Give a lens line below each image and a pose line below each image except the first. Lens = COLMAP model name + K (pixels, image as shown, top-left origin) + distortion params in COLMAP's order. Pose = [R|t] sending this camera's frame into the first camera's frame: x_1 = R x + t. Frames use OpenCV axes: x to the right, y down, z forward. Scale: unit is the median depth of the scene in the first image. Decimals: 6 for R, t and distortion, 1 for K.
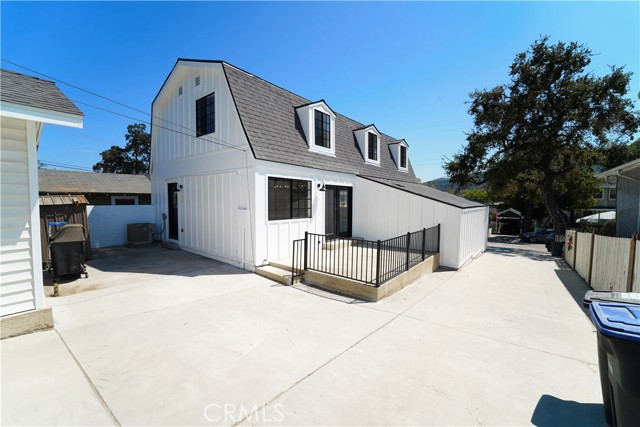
lens RADIAL K [[262.7, 0, 321.0], [0, 262.7, 214.0], [0, 0, 1]] dist [-0.029739, 0.003553]
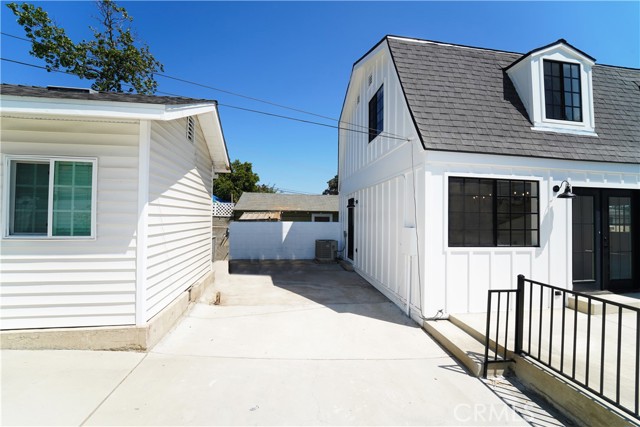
lens RADIAL K [[262.7, 0, 321.0], [0, 262.7, 214.0], [0, 0, 1]] dist [-0.029739, 0.003553]
pose [[0.724100, -0.009123, -0.689635, 0.005296], [-0.046260, 0.997018, -0.061761, -0.000416], [0.688142, 0.076623, 0.721519, 0.291758]]
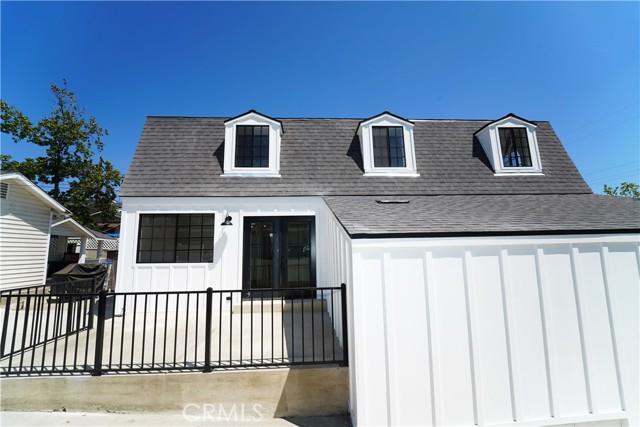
lens RADIAL K [[262.7, 0, 321.0], [0, 262.7, 214.0], [0, 0, 1]] dist [-0.029739, 0.003553]
pose [[0.671349, -0.129191, -0.729794, 0.733840], [-0.016937, 0.981759, -0.189376, 0.014086], [0.740948, 0.139498, 0.656915, 0.738614]]
